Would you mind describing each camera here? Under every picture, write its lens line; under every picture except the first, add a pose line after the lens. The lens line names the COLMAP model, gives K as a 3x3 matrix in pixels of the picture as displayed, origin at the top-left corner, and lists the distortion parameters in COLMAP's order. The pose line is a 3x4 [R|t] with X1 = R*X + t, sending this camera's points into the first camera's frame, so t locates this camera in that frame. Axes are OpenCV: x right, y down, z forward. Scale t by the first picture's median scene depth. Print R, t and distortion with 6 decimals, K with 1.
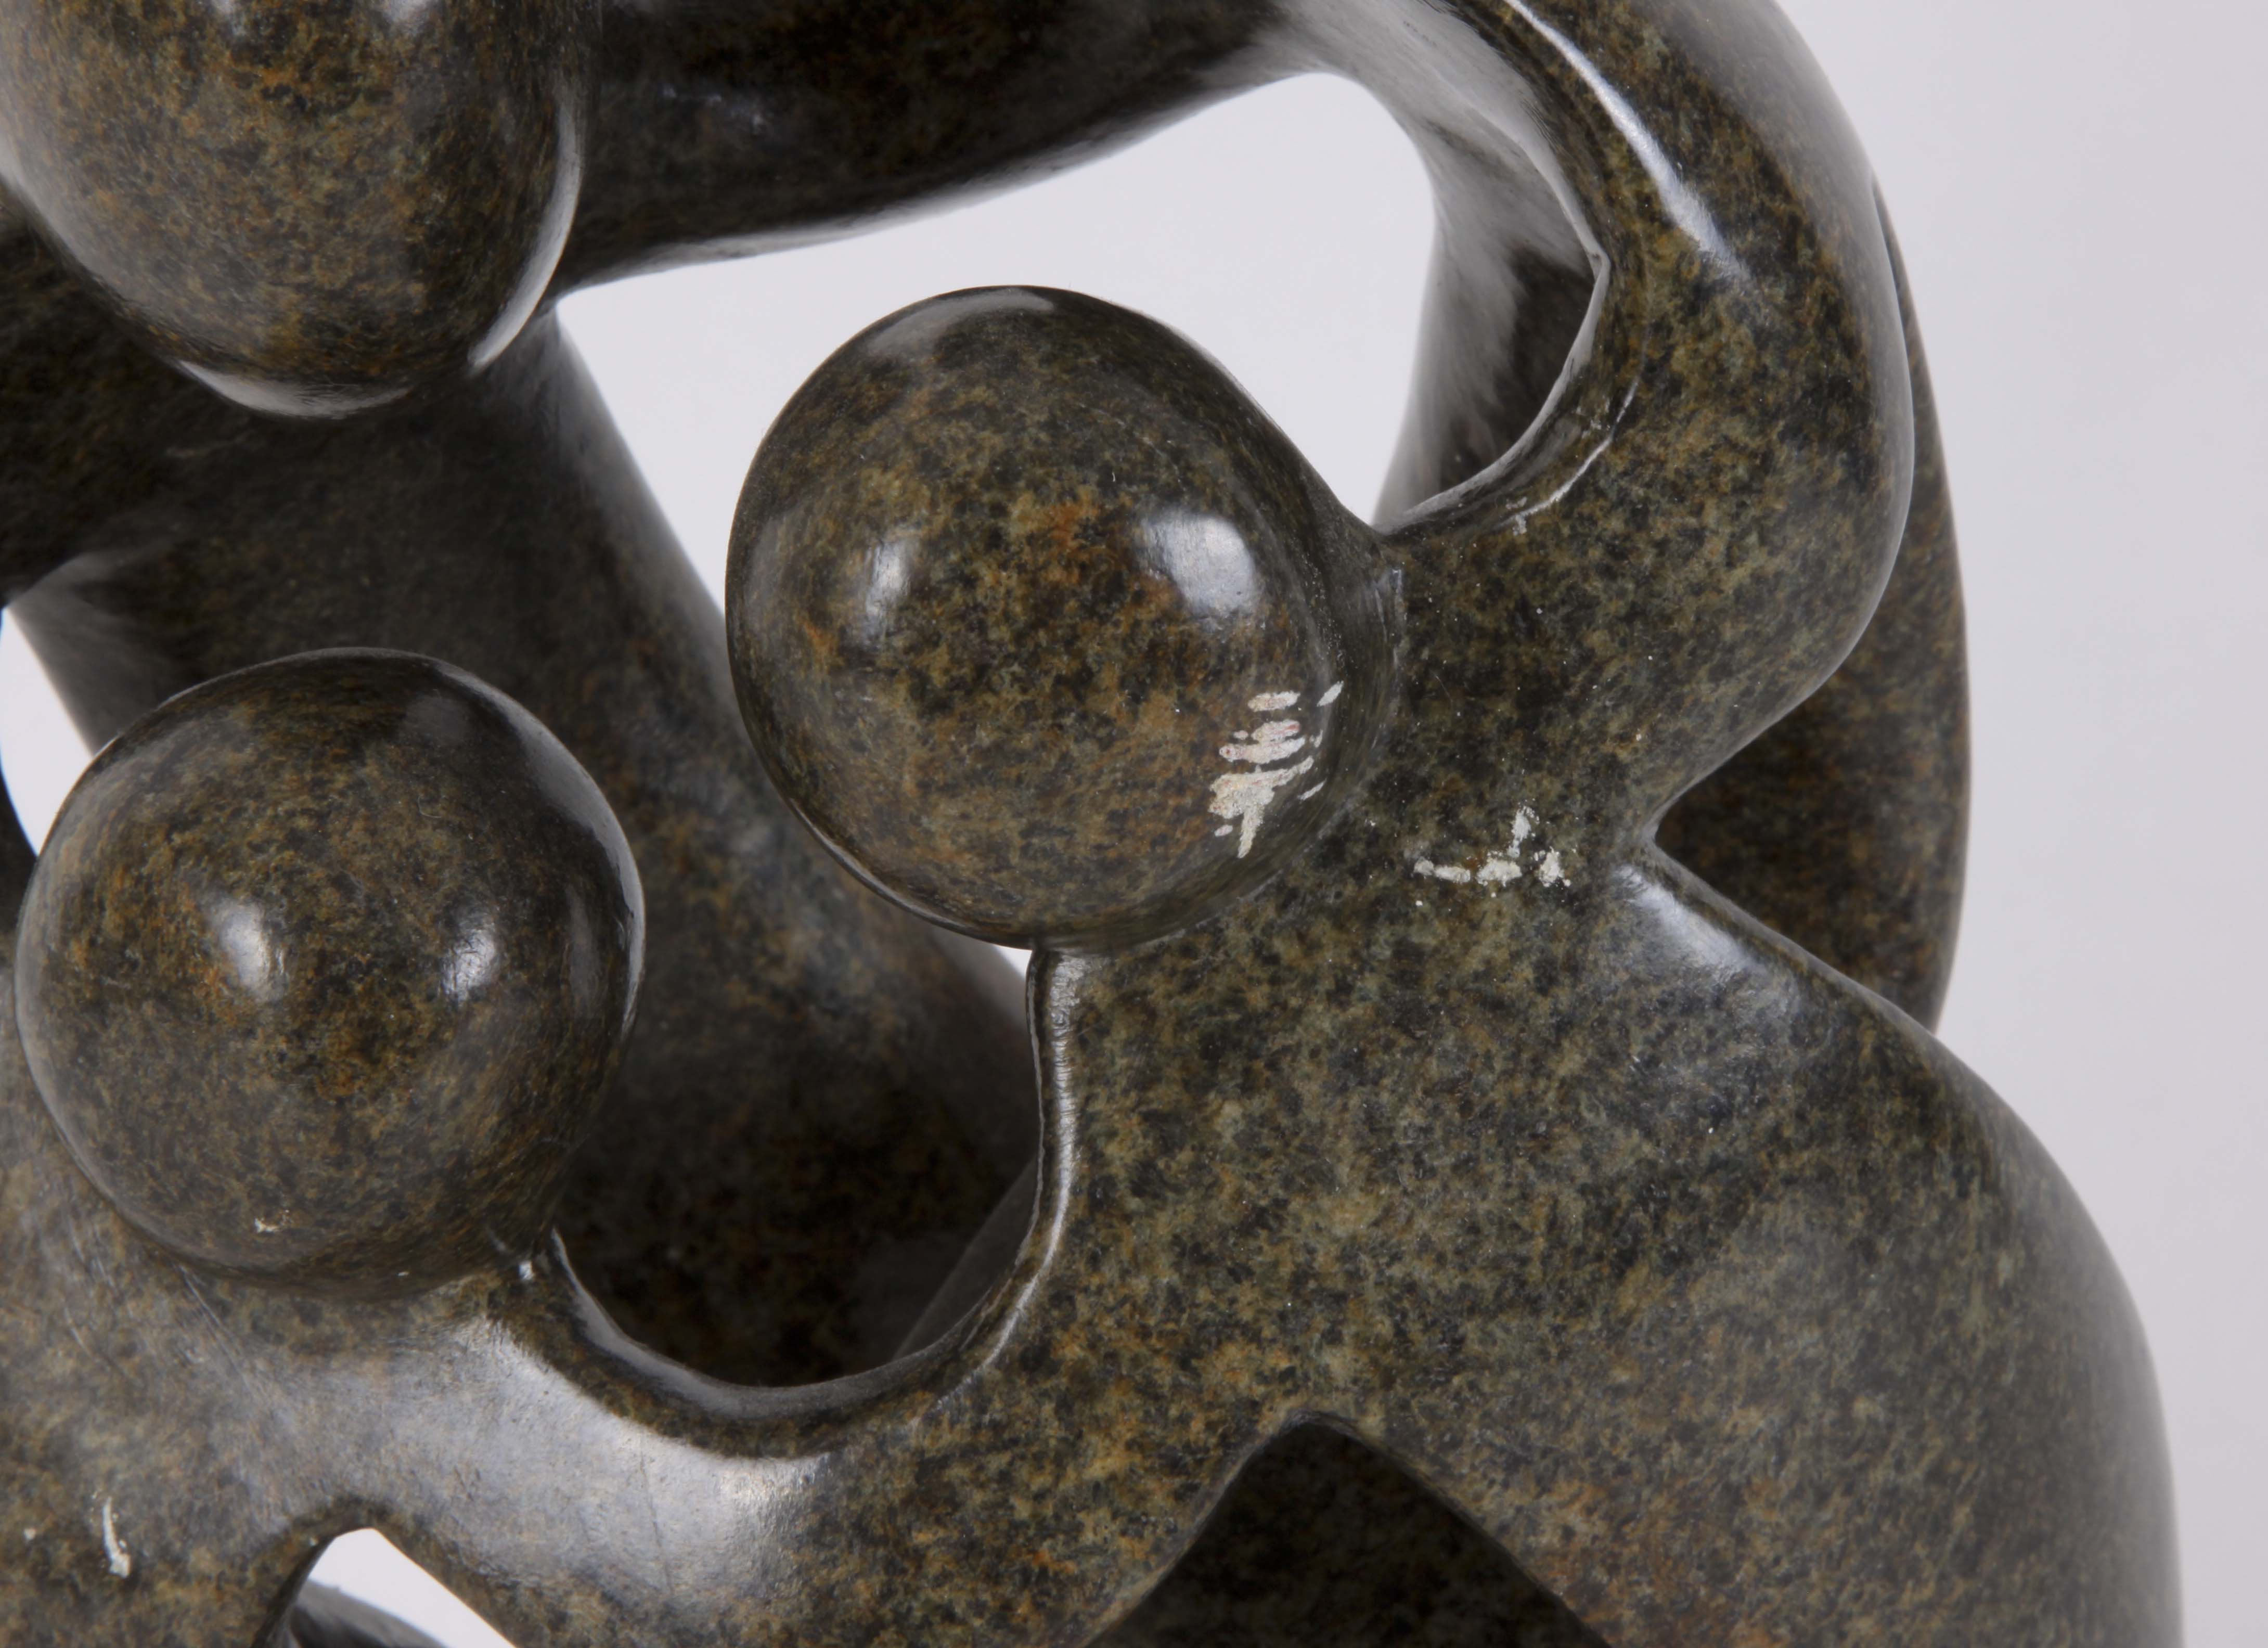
lens RADIAL K [[10120.8, 0, 1246.5], [0, 10120.8, 842.9], [0, 0, 1]] dist [0.342322, 0.000000]
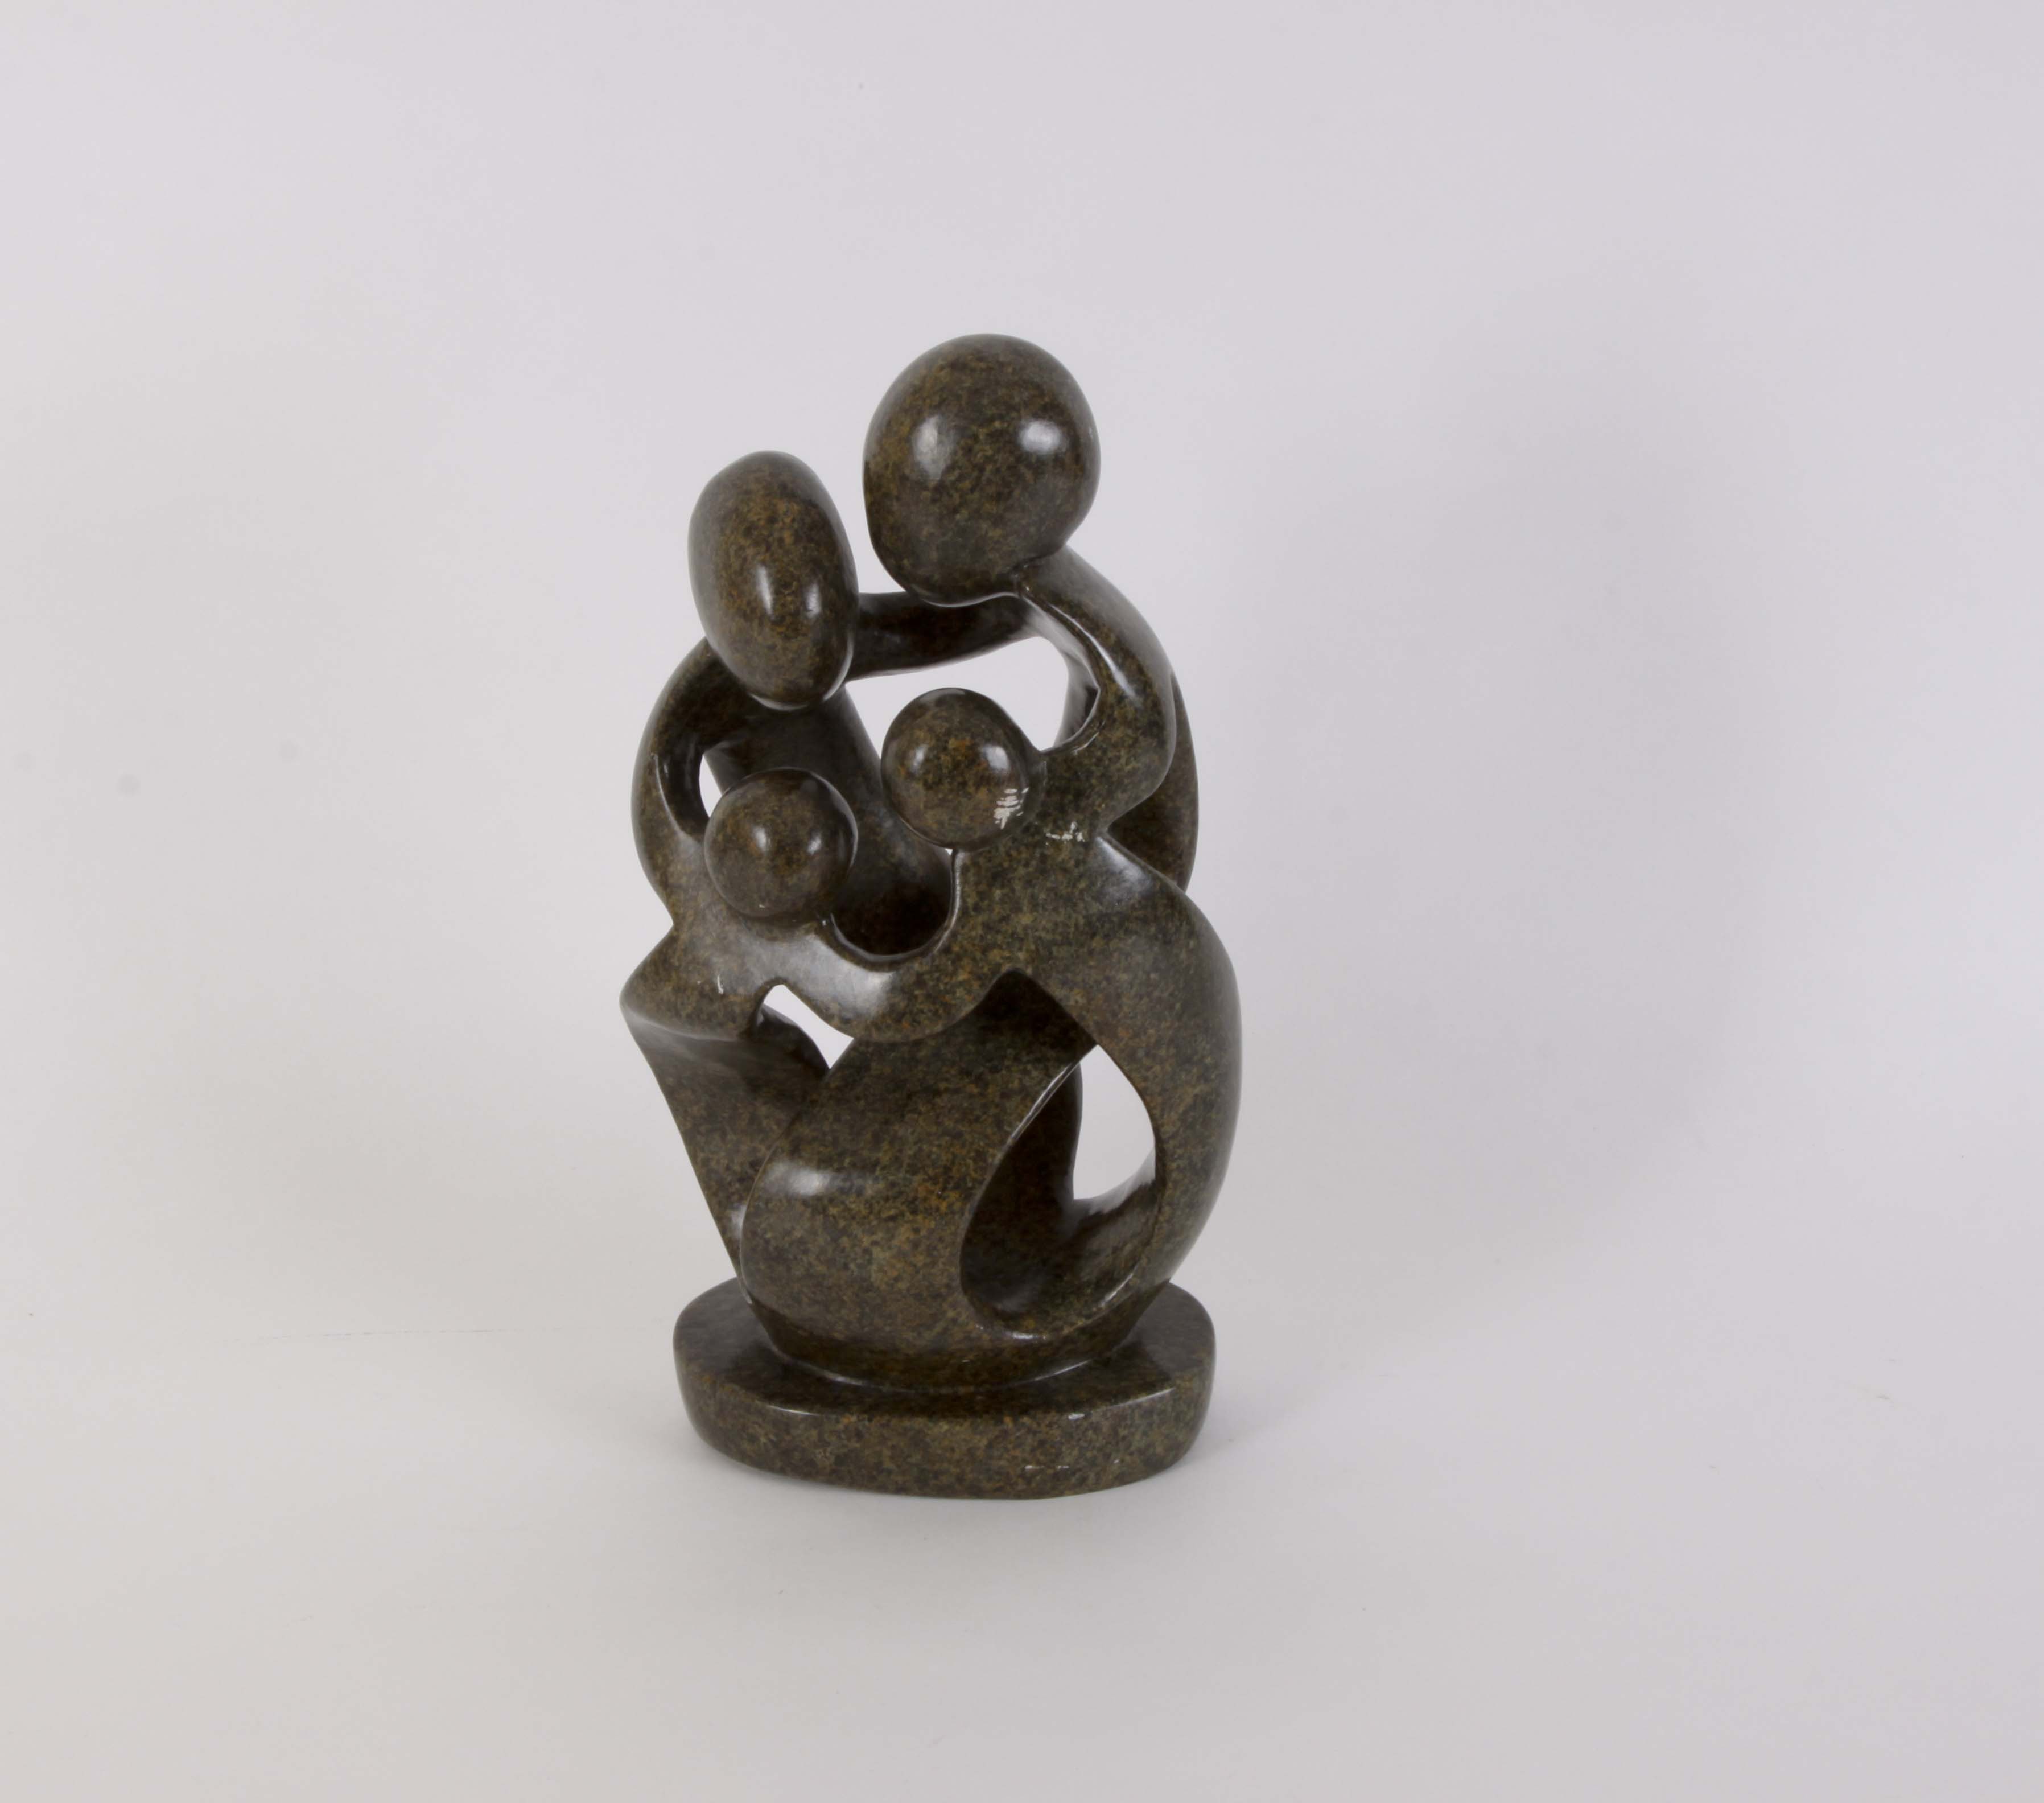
lens RADIAL K [[4554.6, 0, 1015.6], [0, 4554.6, 880.1], [0, 0, 1]] dist [0.017682, 0.000000]
pose [[0.997837, 0.055590, -0.035096, 0.069394], [-0.055751, 0.998438, -0.003634, 0.027820], [0.034839, 0.005583, 0.999377, -0.830030]]
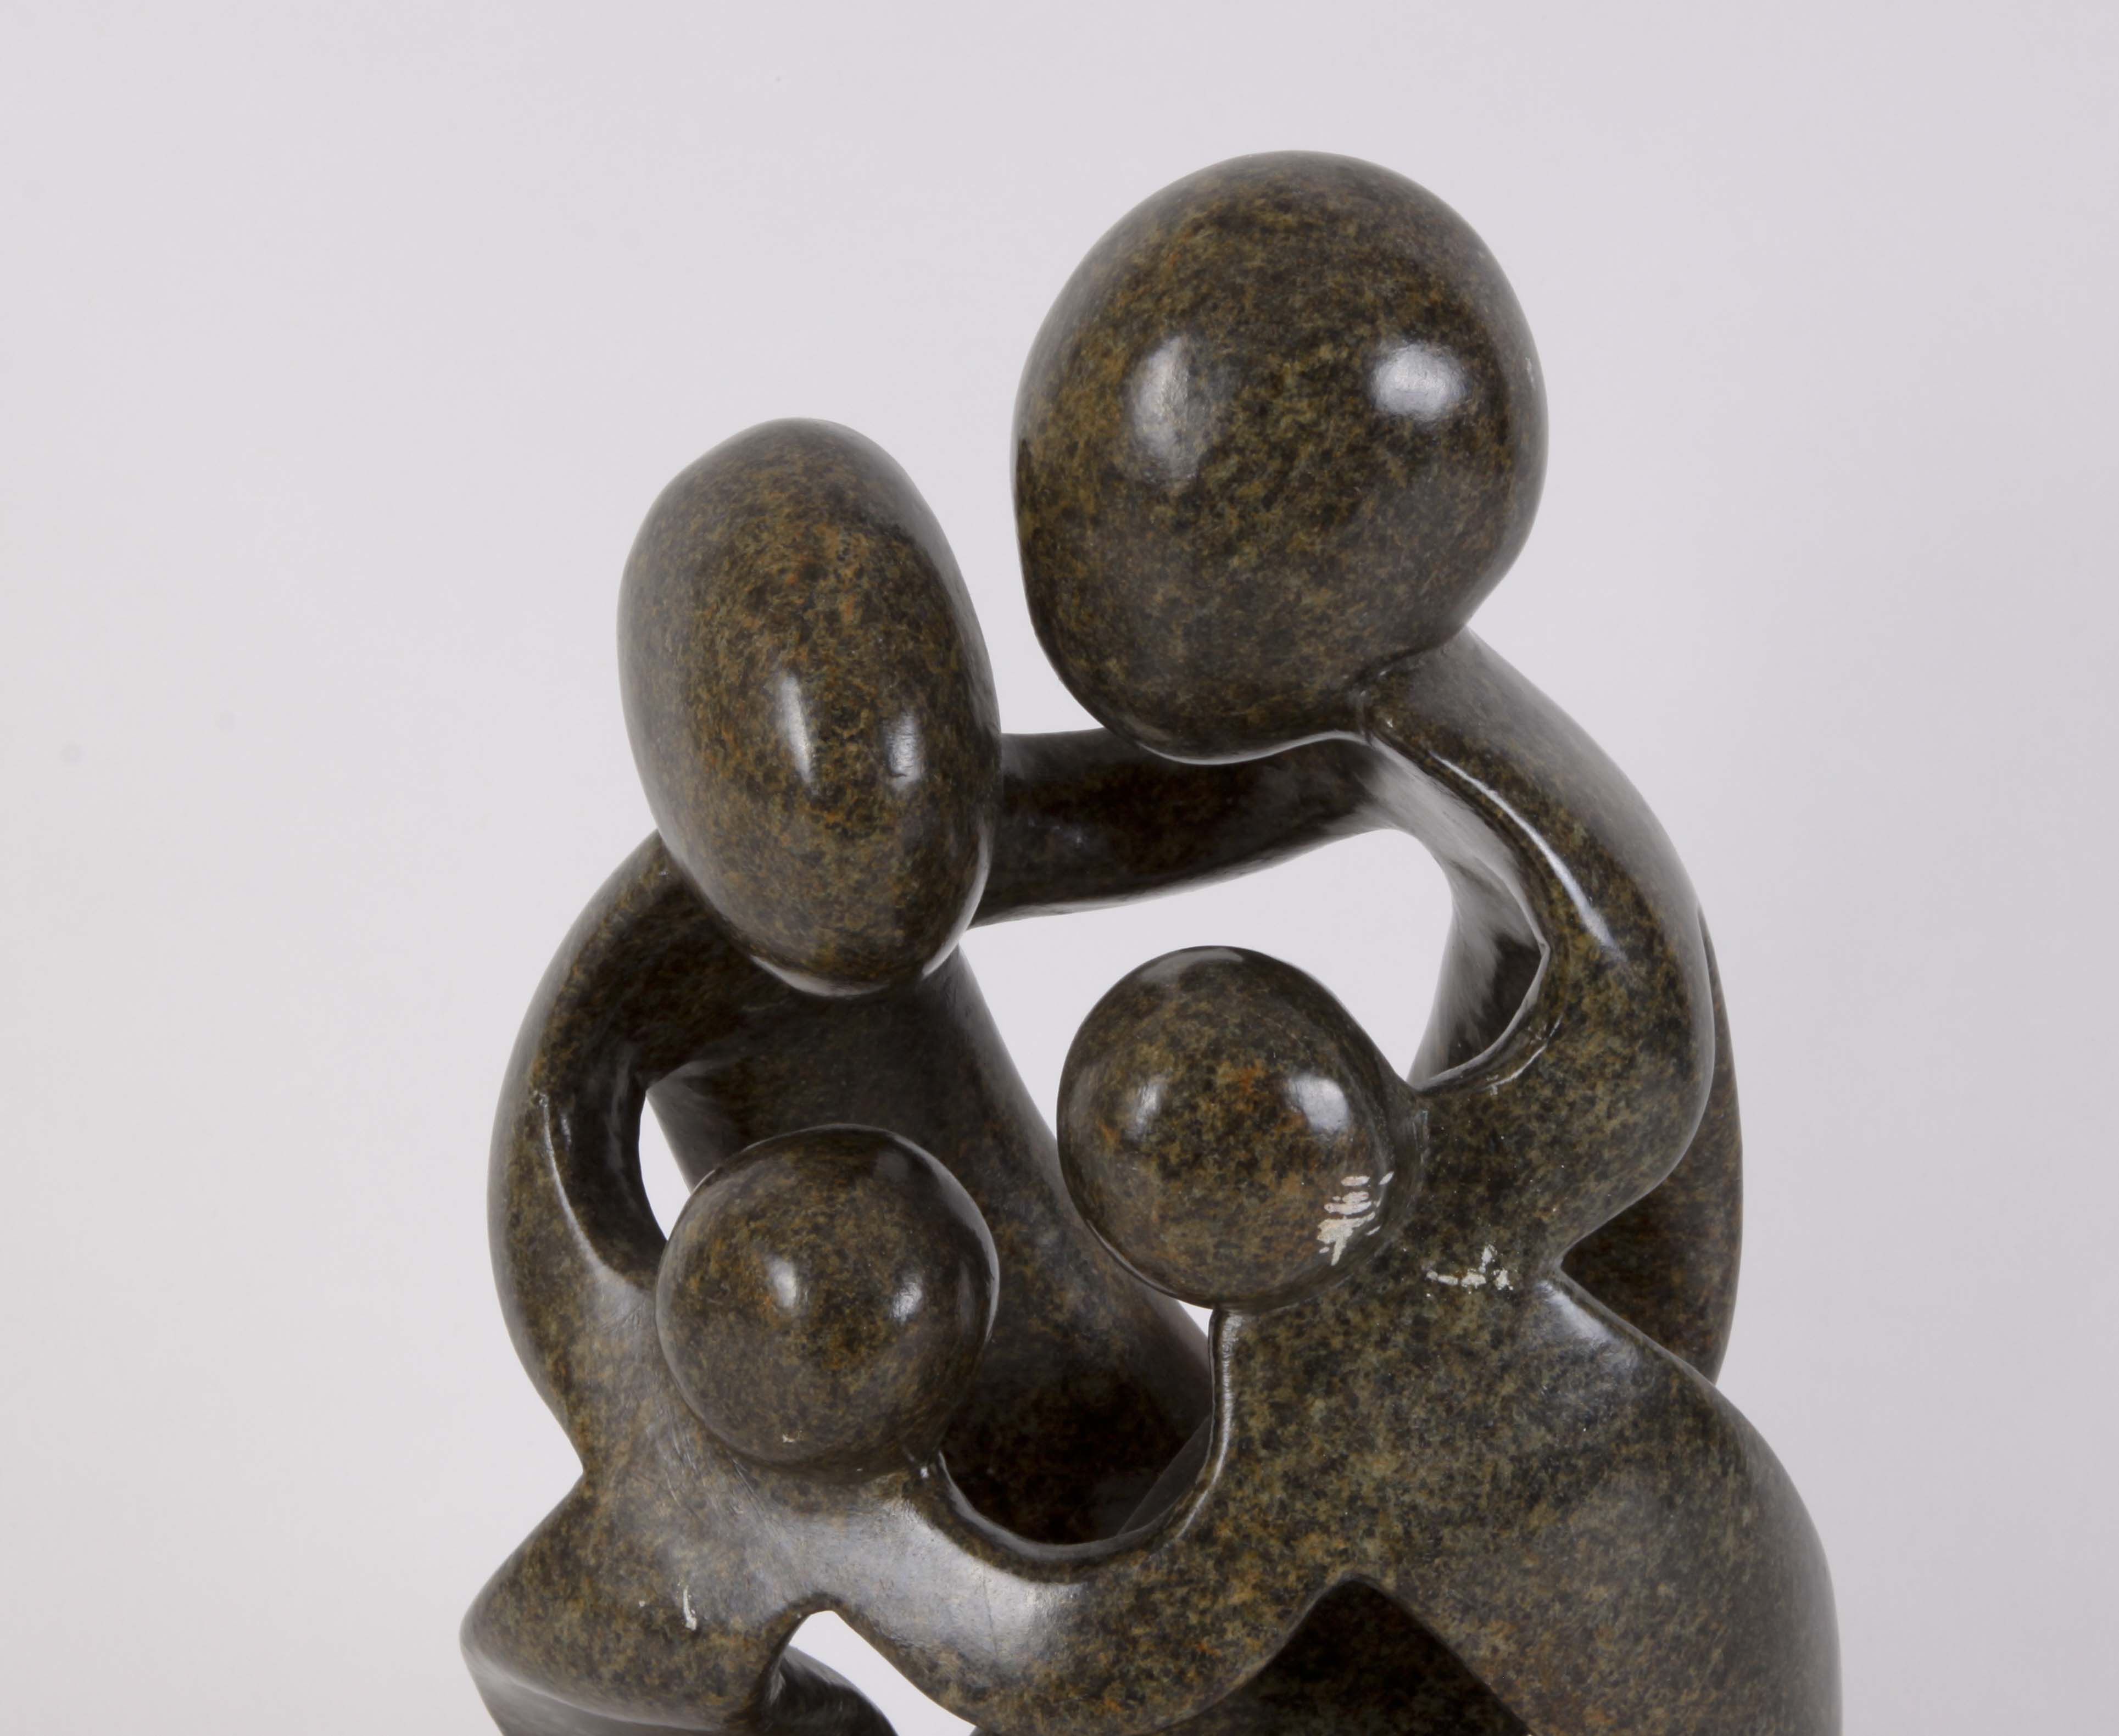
lens RADIAL K [[7464.6, 0, 906.7], [0, 7464.6, 868.3], [0, 0, 1]] dist [0.199487, 0.000000]
pose [[0.997605, 0.048438, -0.049369, -0.013703], [-0.050716, 0.997654, -0.045983, -0.003955], [0.047026, 0.048377, 0.997722, -0.341817]]
